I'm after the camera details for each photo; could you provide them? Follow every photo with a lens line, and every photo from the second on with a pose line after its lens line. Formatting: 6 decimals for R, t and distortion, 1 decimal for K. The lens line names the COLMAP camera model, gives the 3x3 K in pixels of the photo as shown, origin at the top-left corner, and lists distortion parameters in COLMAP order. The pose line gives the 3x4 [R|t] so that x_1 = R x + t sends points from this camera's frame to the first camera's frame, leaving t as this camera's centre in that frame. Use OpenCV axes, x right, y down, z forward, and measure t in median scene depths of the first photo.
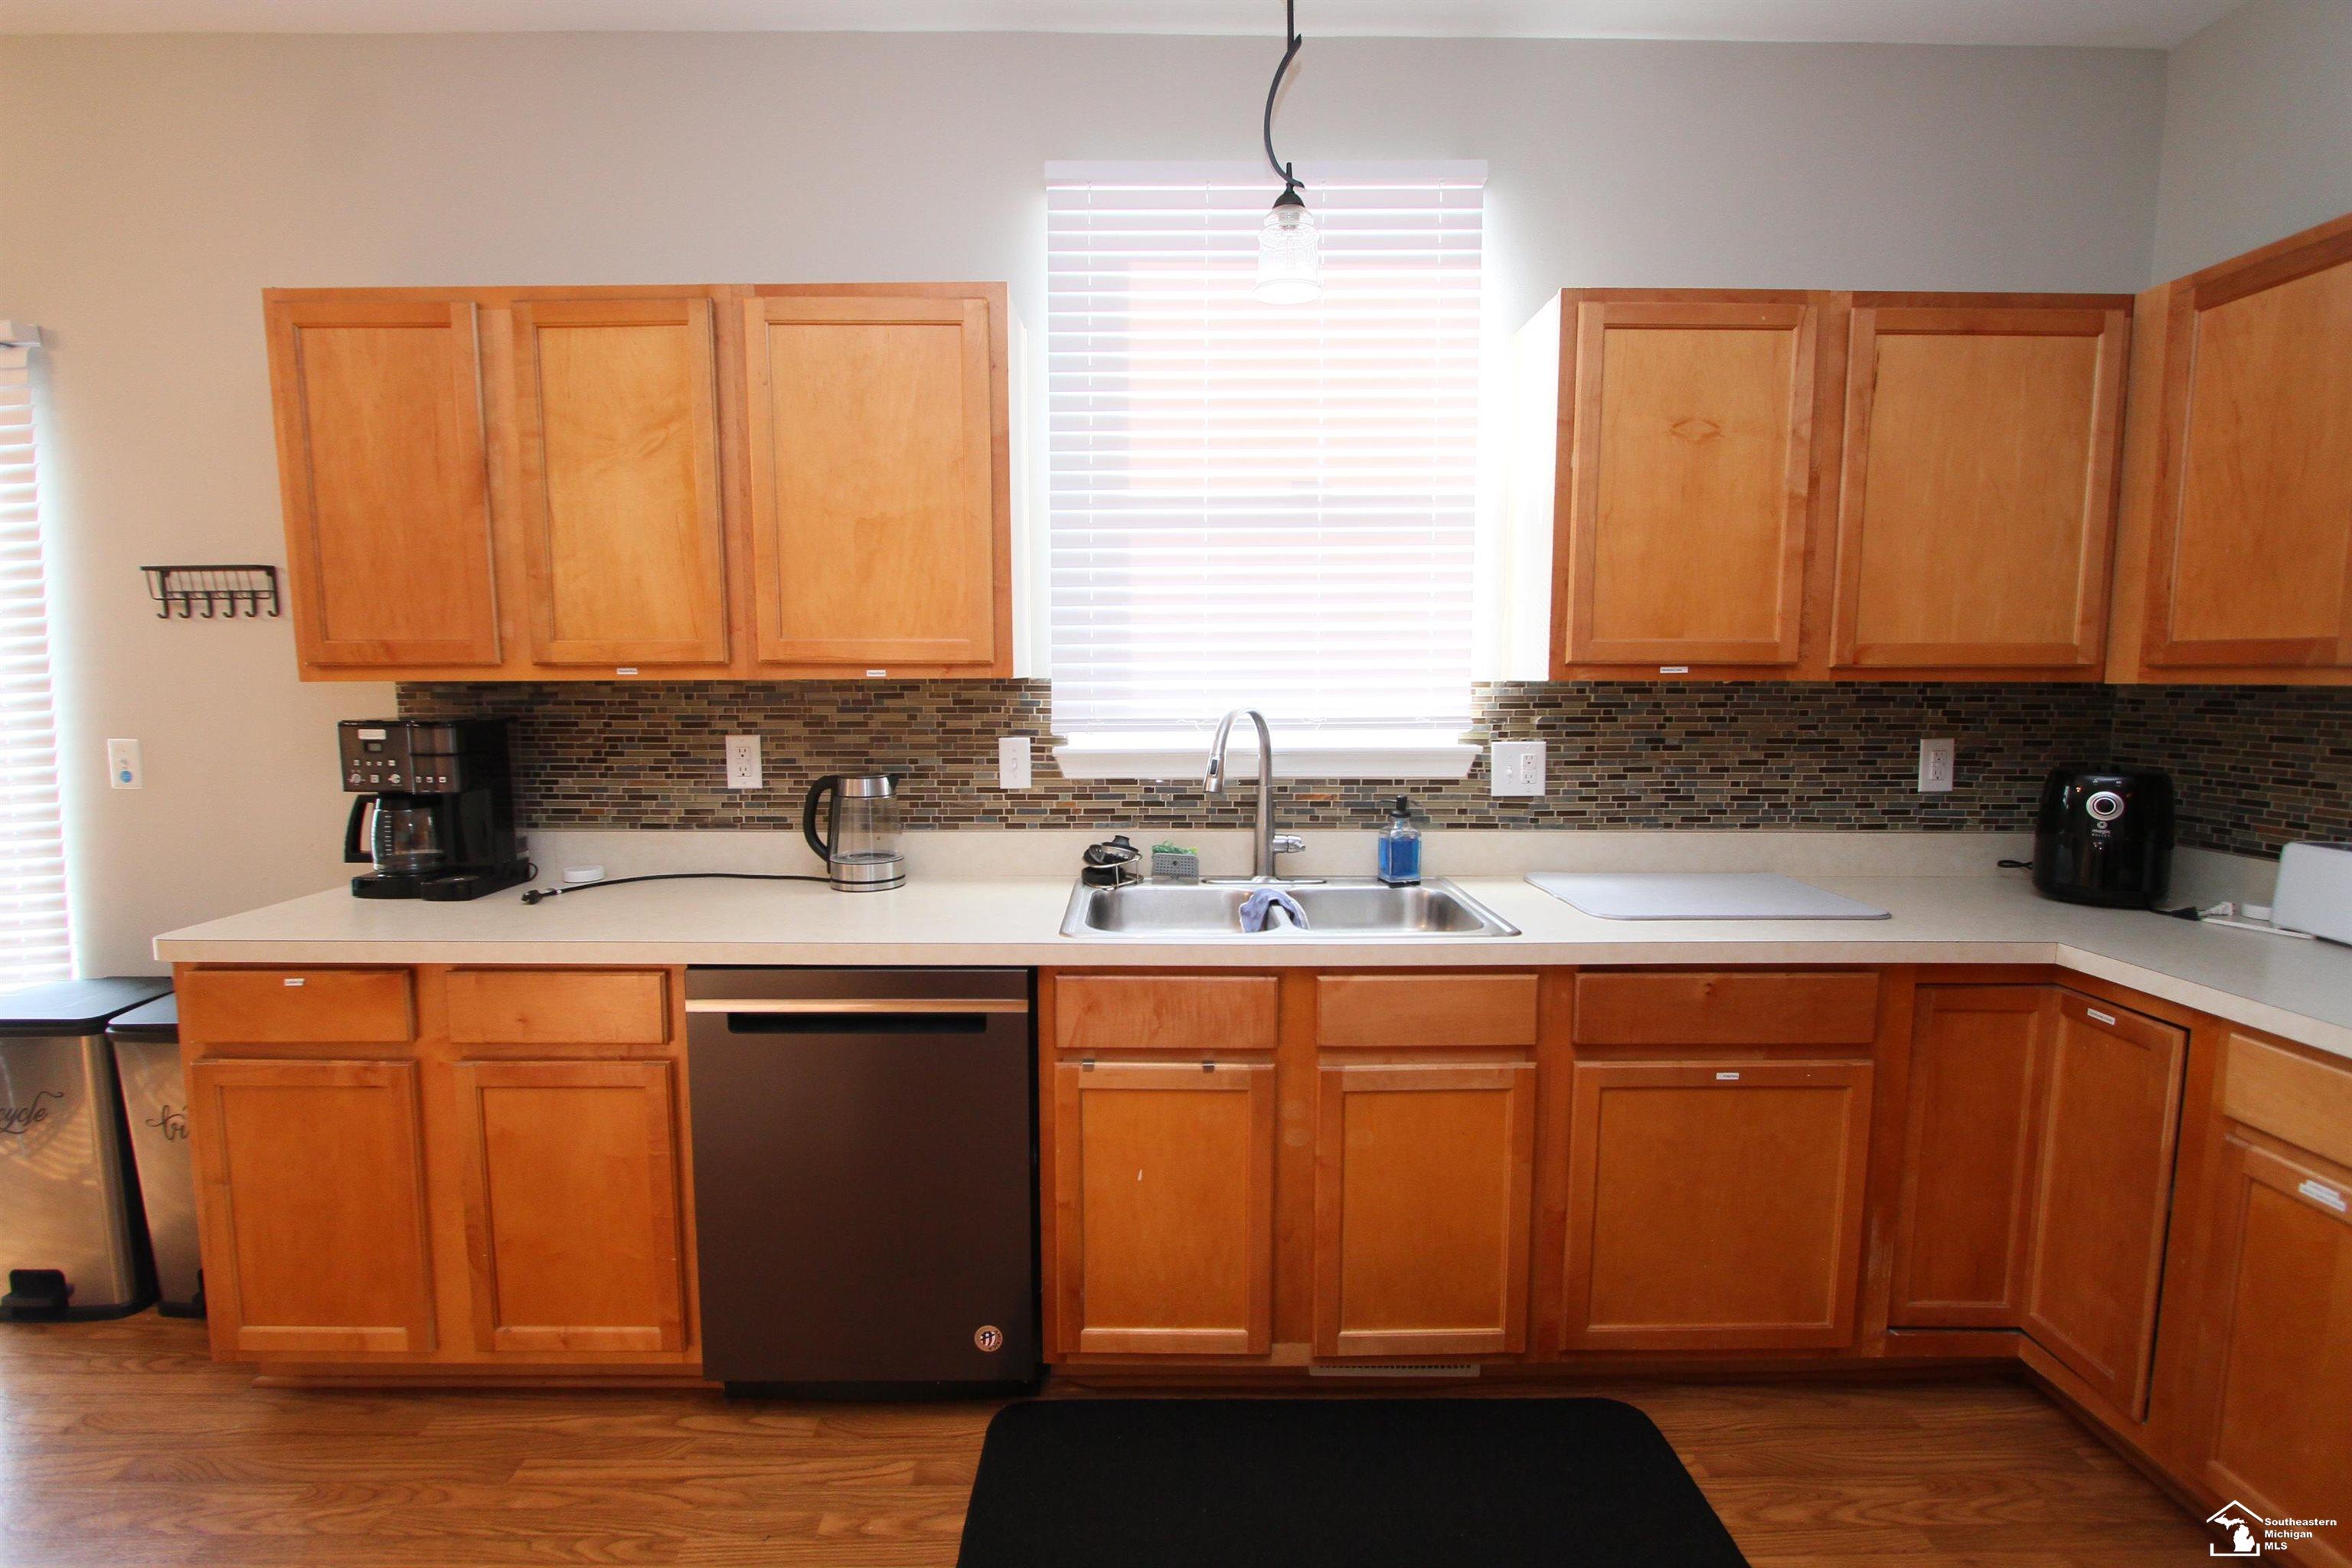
lens RADIAL K [[1086.6, 0, 1168.0], [0, 1086.6, 787.1], [0, 0, 1]] dist [-0.014528, 0.000727]
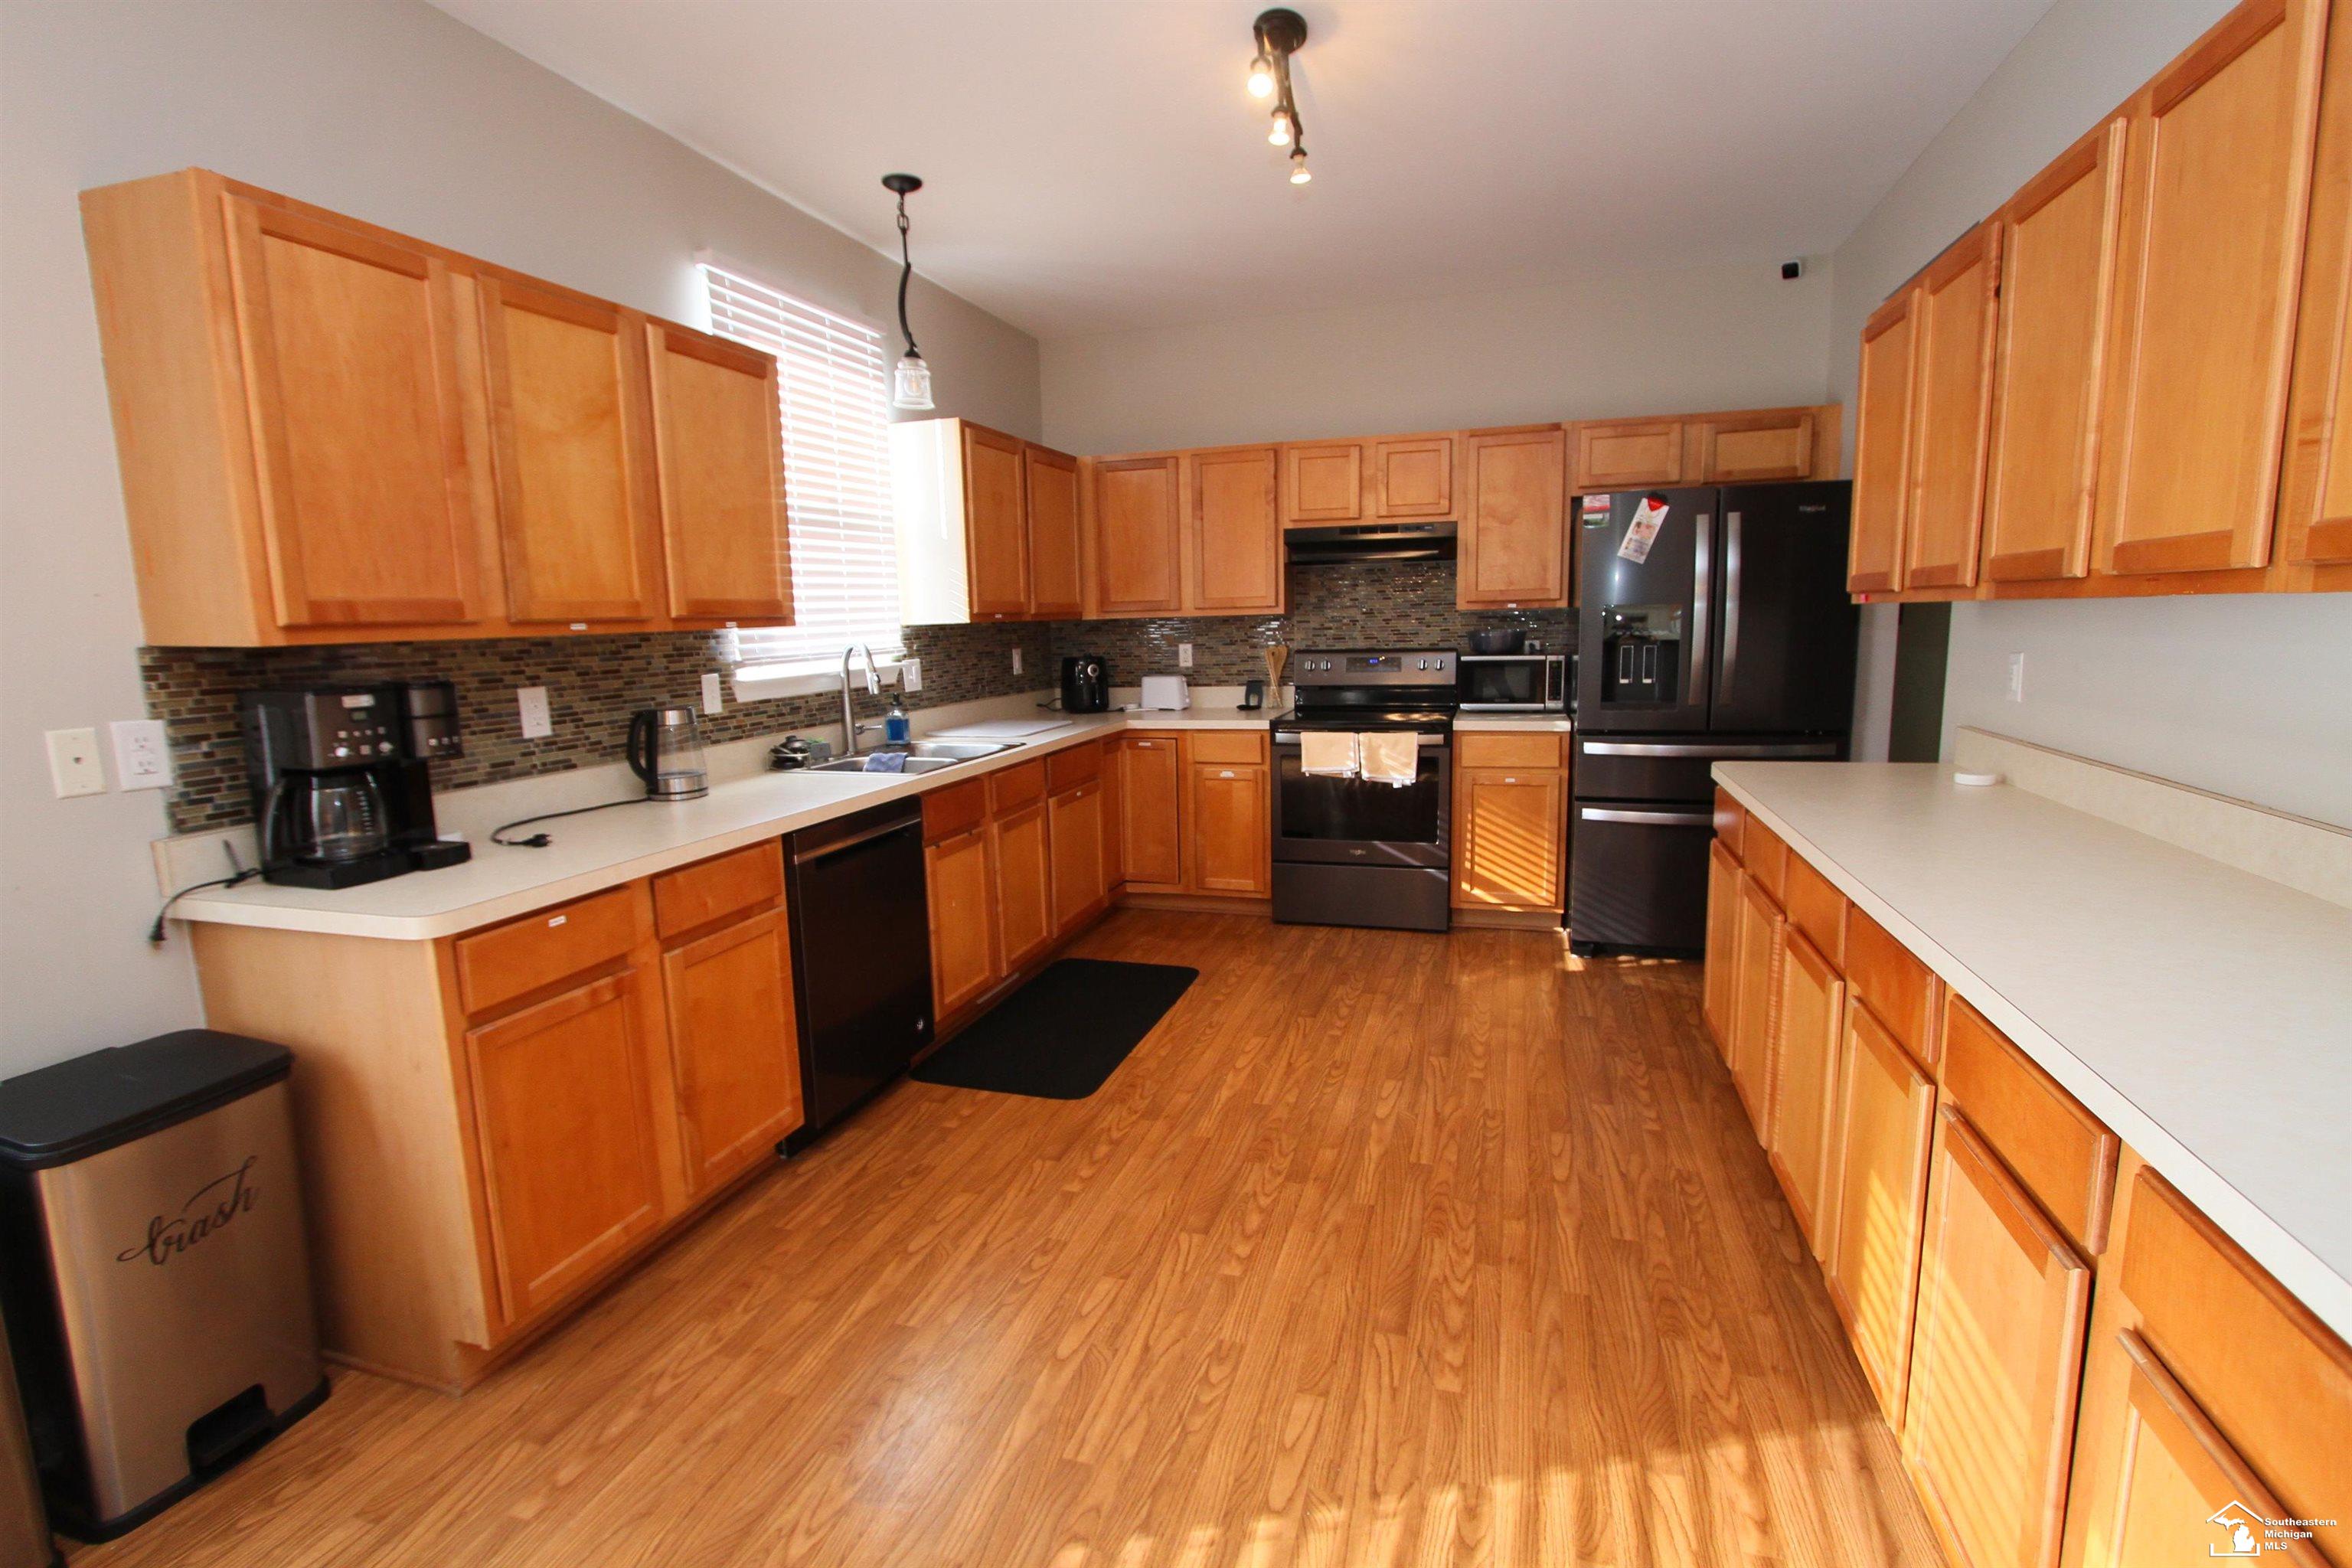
lens RADIAL K [[1086.6, 0, 1168.0], [0, 1086.6, 787.1], [0, 0, 1]] dist [-0.014528, 0.000727]
pose [[0.313928, -0.156723, 0.936423, -1.237807], [0.124402, 0.984569, 0.123077, -0.003999], [-0.941262, 0.077856, 0.328580, 0.056256]]
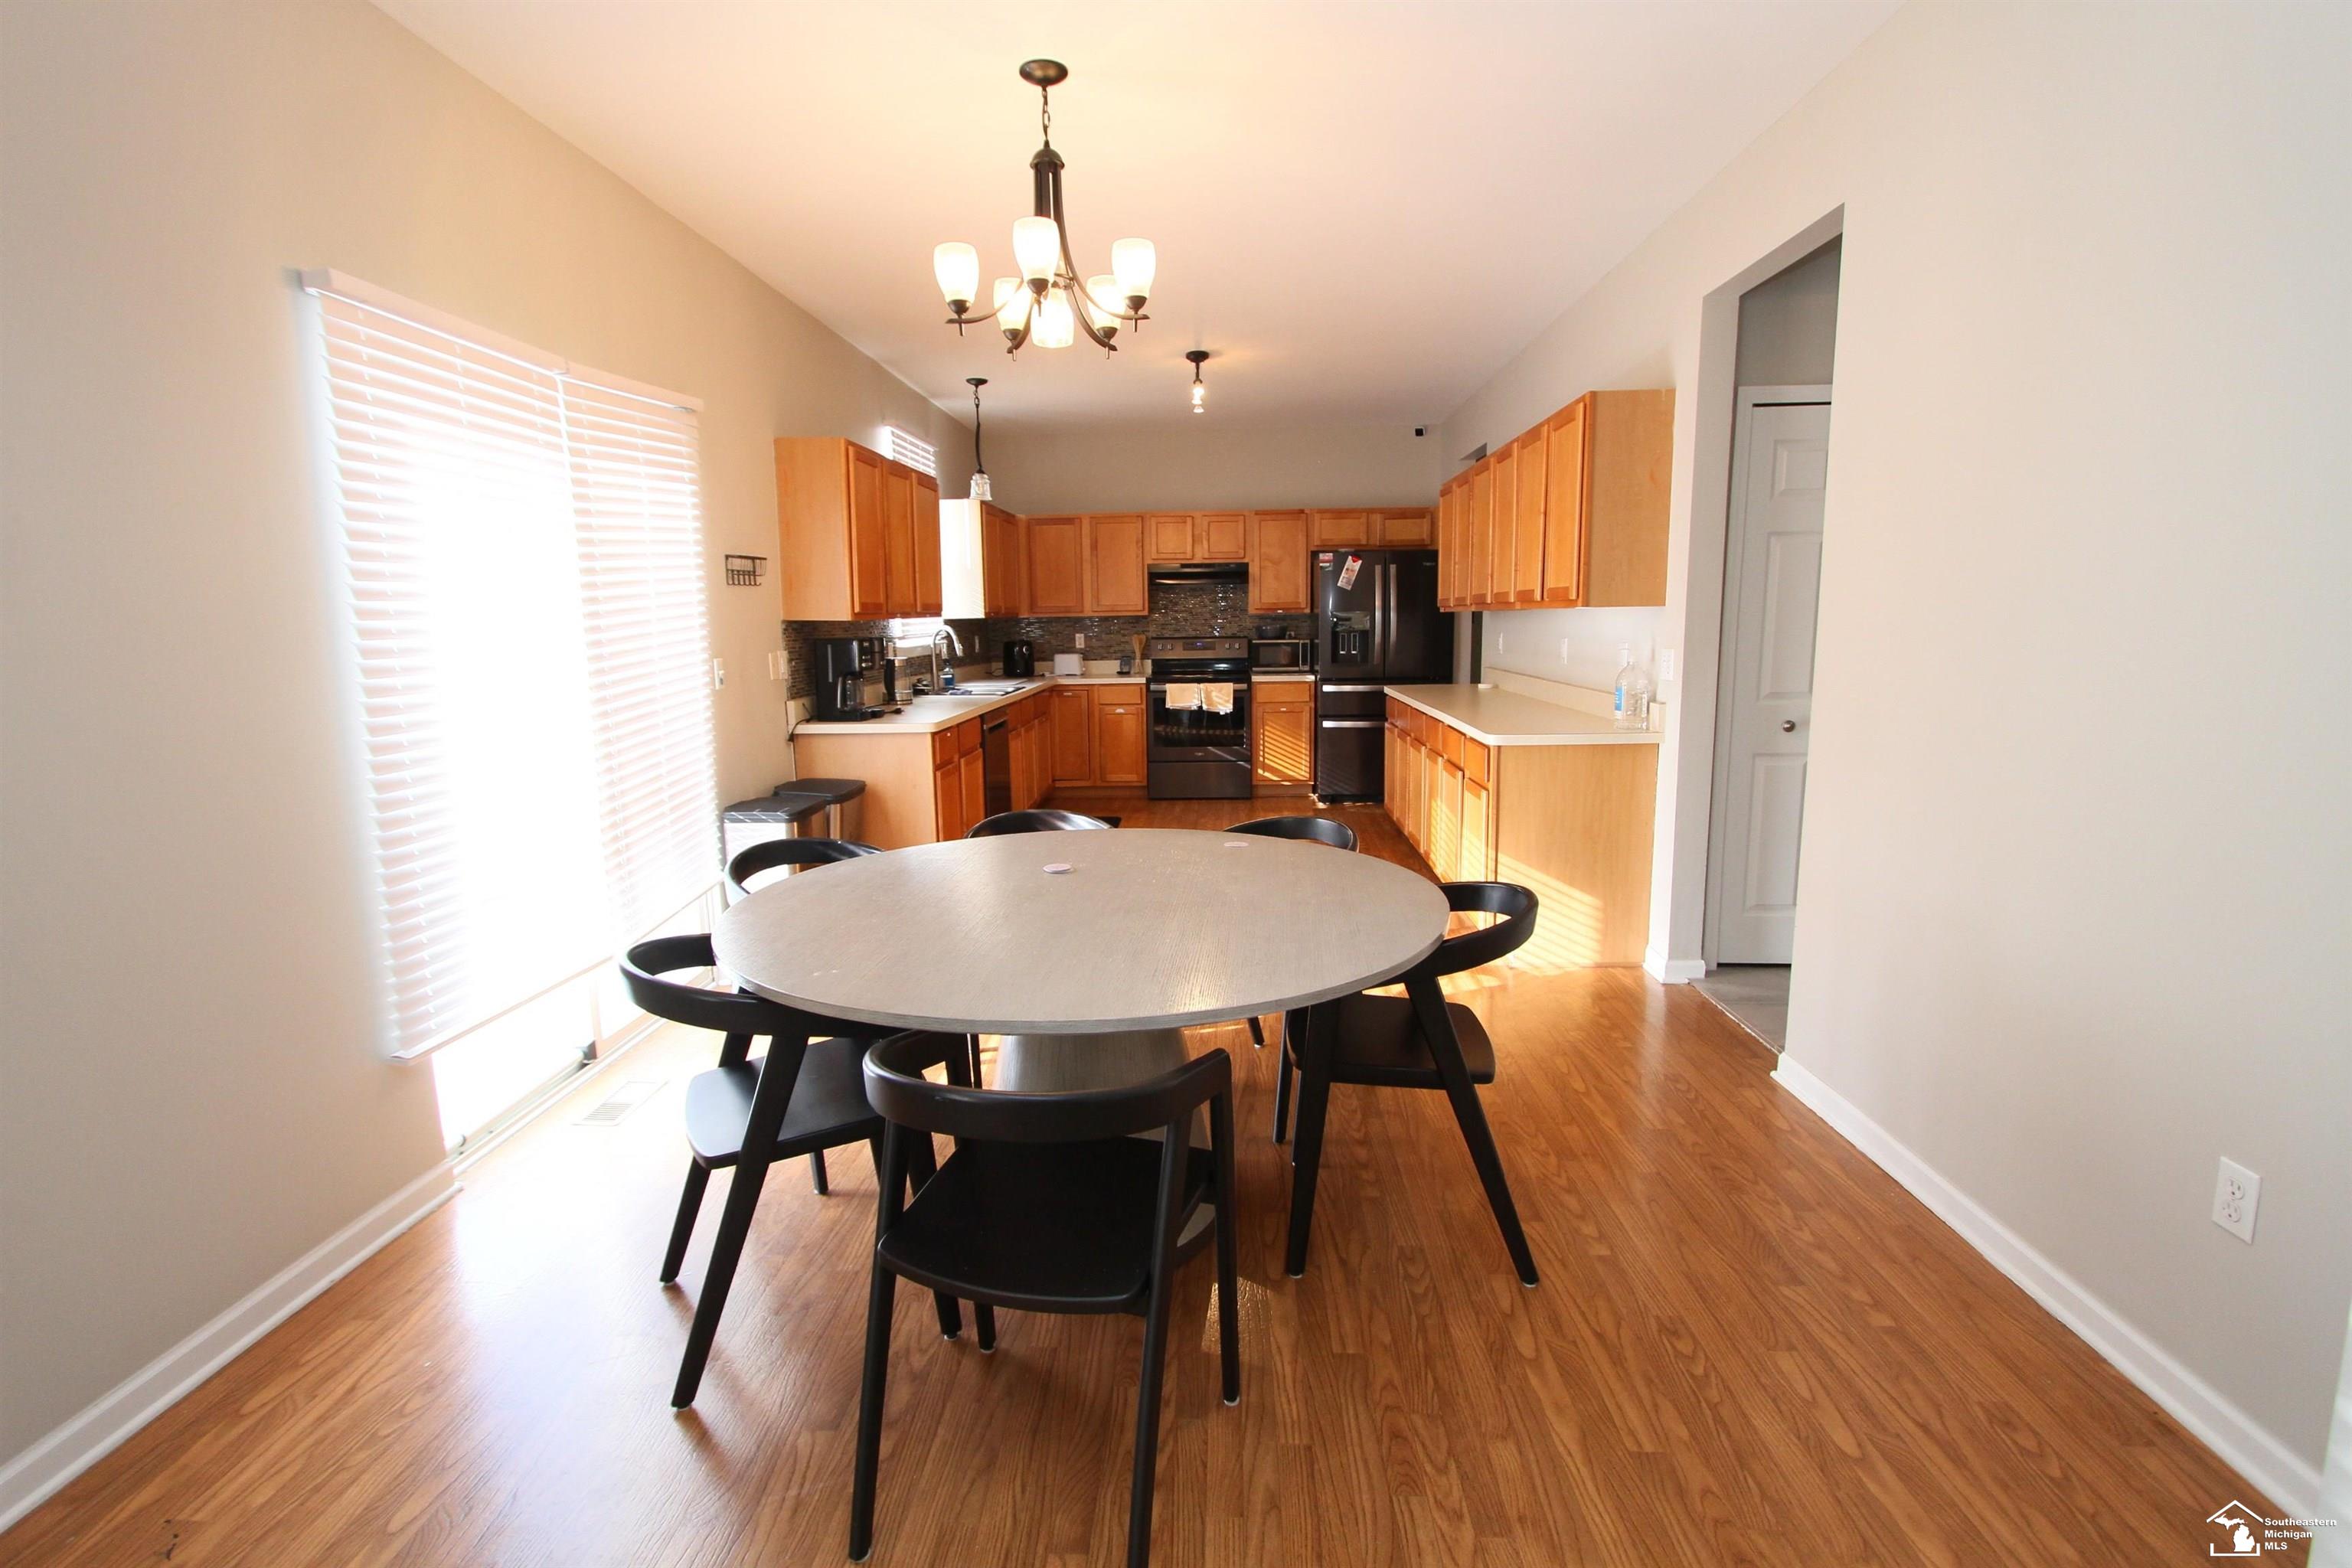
lens RADIAL K [[1086.6, 0, 1168.0], [0, 1086.6, 787.1], [0, 0, 1]] dist [-0.014528, 0.000727]
pose [[0.067827, -0.157861, 0.985129, -2.613074], [0.119494, 0.981581, 0.149065, -0.016726], [-0.990515, 0.107606, 0.085441, 0.203122]]
